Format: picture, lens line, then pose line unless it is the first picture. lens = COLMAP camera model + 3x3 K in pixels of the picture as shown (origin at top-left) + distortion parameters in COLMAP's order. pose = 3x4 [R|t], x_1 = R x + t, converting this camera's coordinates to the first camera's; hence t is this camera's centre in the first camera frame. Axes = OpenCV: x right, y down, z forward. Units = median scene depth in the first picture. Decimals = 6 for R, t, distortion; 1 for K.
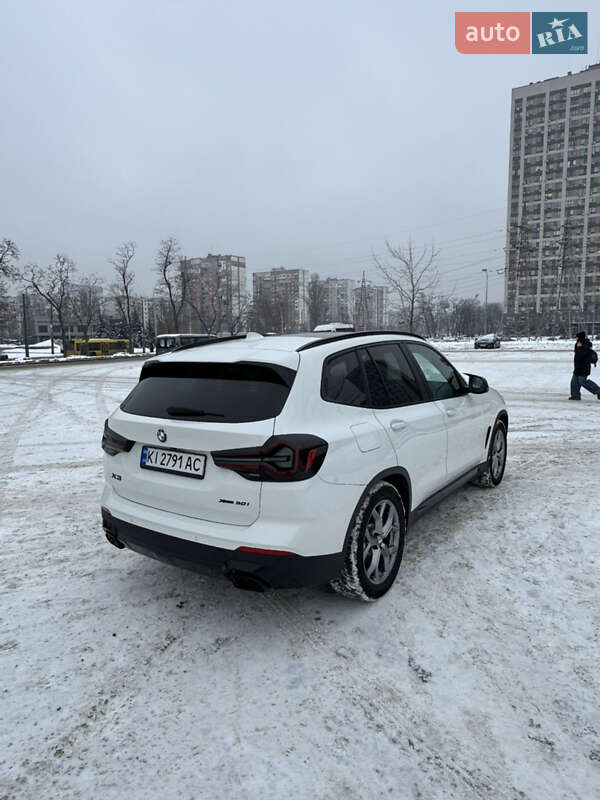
lens RADIAL K [[519.1, 0, 296.1], [0, 519.1, 397.9], [0, 0, 1]] dist [-0.004039, 0.003047]
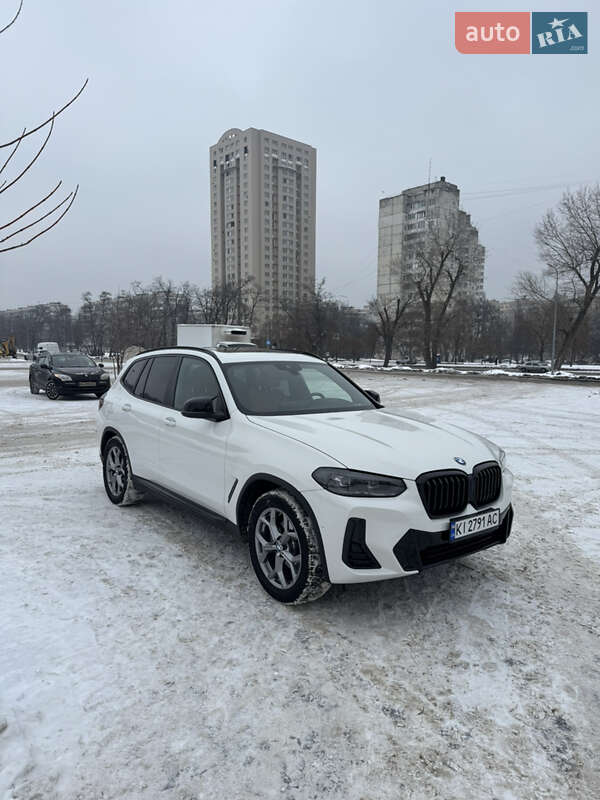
lens RADIAL K [[552.8, 0, 299.0], [0, 552.8, 405.0], [0, 0, 1]] dist [0.079883, -0.102772]
pose [[-0.286596, 0.104808, -0.952301, 1.279736], [-0.118255, 0.982527, 0.143723, -0.198944], [0.950725, 0.153805, -0.269194, 1.528194]]
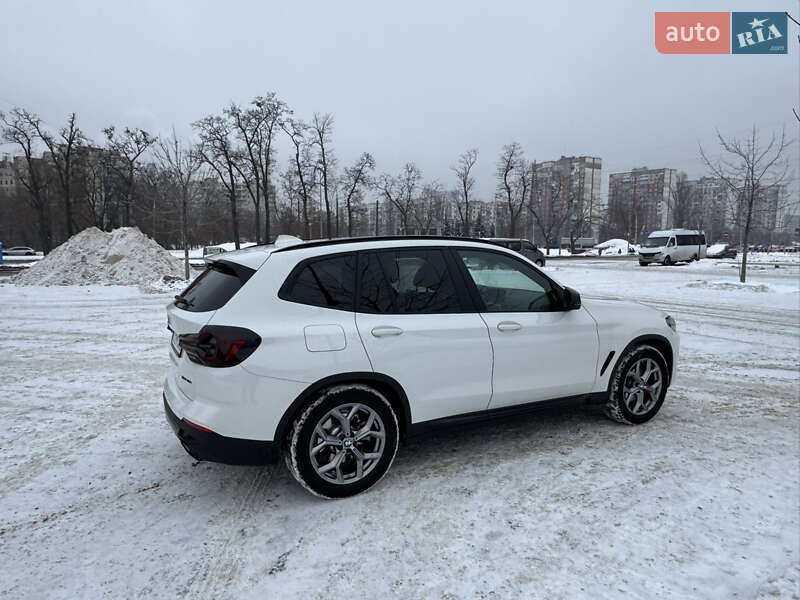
lens RADIAL K [[519.1, 0, 400.0], [0, 519.1, 300.0], [0, 0, 1]] dist [-0.004039, 0.003047]
pose [[0.896073, 0.069919, -0.438366, 0.514825], [-0.071623, 0.997351, 0.012671, -0.017239], [0.438091, 0.020043, 0.898707, 0.097849]]
